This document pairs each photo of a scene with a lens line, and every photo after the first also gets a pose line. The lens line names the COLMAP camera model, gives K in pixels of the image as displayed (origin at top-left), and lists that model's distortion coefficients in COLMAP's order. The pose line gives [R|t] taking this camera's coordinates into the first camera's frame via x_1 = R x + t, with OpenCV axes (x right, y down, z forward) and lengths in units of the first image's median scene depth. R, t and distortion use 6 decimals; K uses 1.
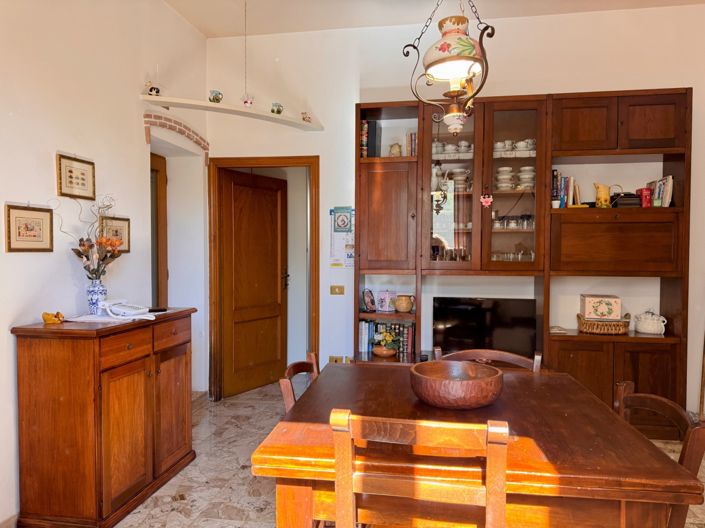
lens RADIAL K [[485.4, 0, 352.5], [0, 485.4, 264.0], [0, 0, 1]] dist [-0.053438, -0.001227]
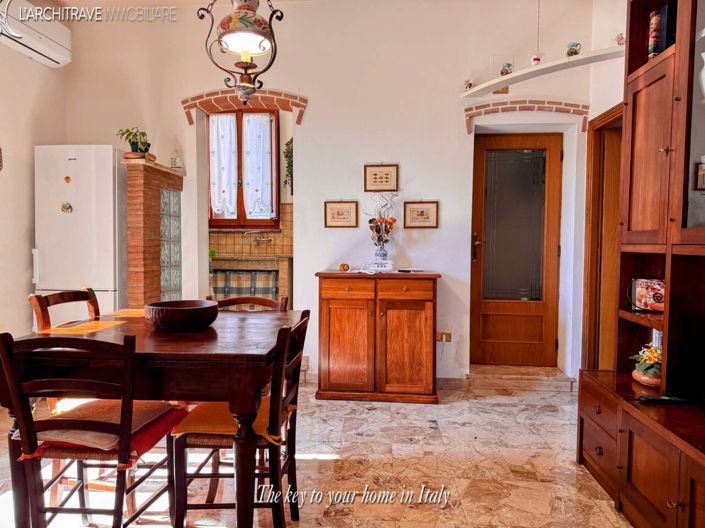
lens RADIAL K [[478.8, 0, 352.5], [0, 478.8, 264.0], [0, 0, 1]] dist [0.046032, -0.002360]
pose [[0.081512, 0.049050, -0.995465, 0.905772], [-0.025080, 0.998573, 0.047149, 0.019374], [0.996357, 0.021123, 0.082626, 0.778385]]
